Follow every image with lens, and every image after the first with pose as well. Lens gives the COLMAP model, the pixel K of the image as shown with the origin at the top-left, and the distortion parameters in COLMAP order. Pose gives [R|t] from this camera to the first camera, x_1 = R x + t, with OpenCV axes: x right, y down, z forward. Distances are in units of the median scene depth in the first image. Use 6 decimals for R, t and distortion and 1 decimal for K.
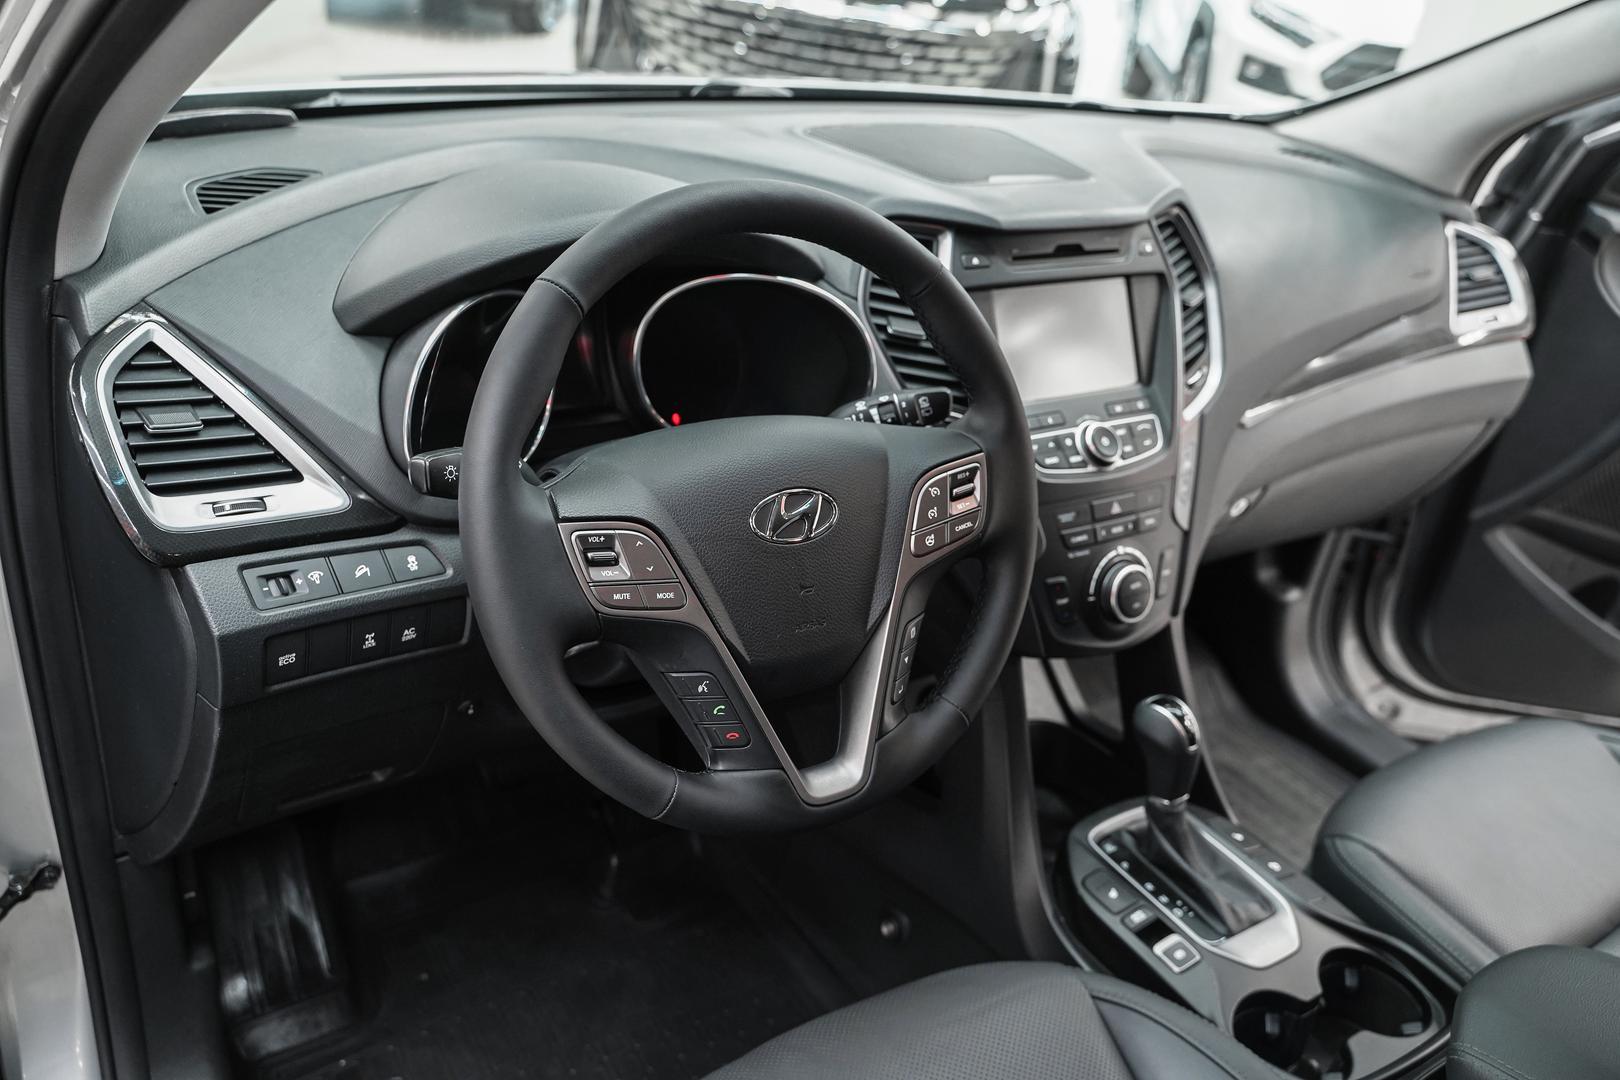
lens RADIAL K [[1293.3, 0, 811.2], [0, 1293.3, 537.0], [0, 0, 1]] dist [-0.018194, 0.019278]
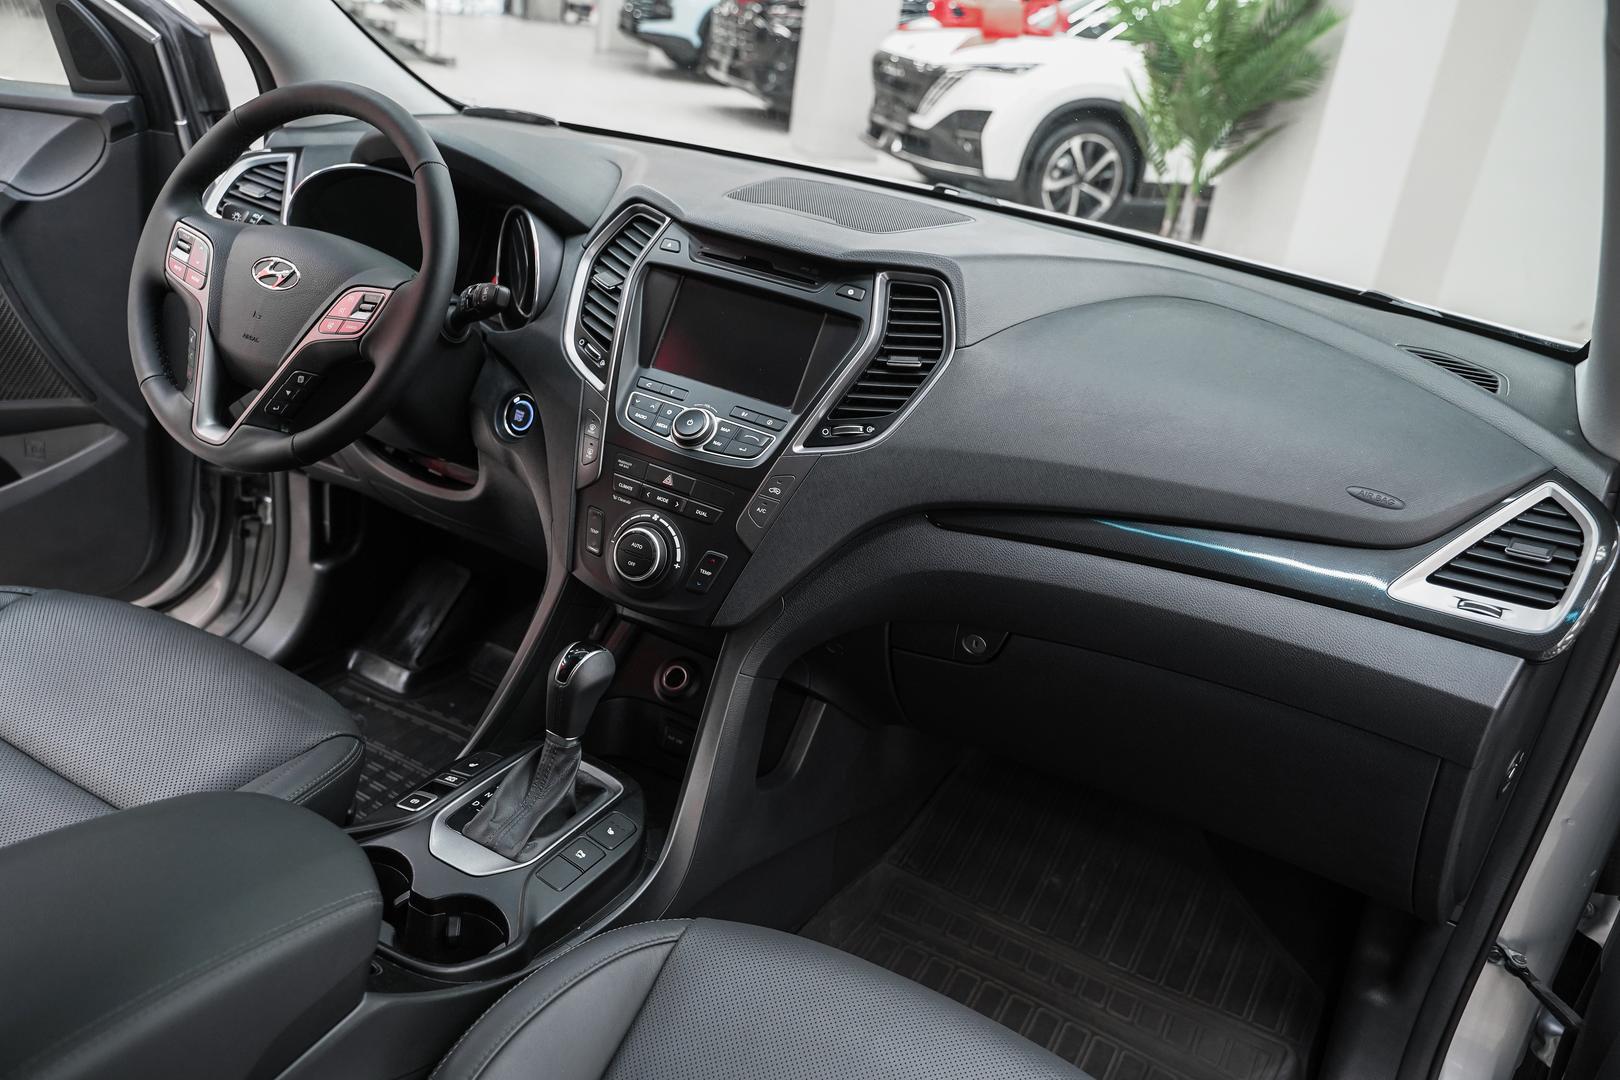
lens RADIAL K [[1293.3, 0, 809.2], [0, 1293.3, 536.1], [0, 0, 1]] dist [-0.018194, 0.019278]
pose [[0.481876, 0.301437, -0.822758, 1.138952], [-0.485186, 0.873673, 0.035925, -0.073636], [0.729651, 0.381879, 0.567255, 0.457497]]
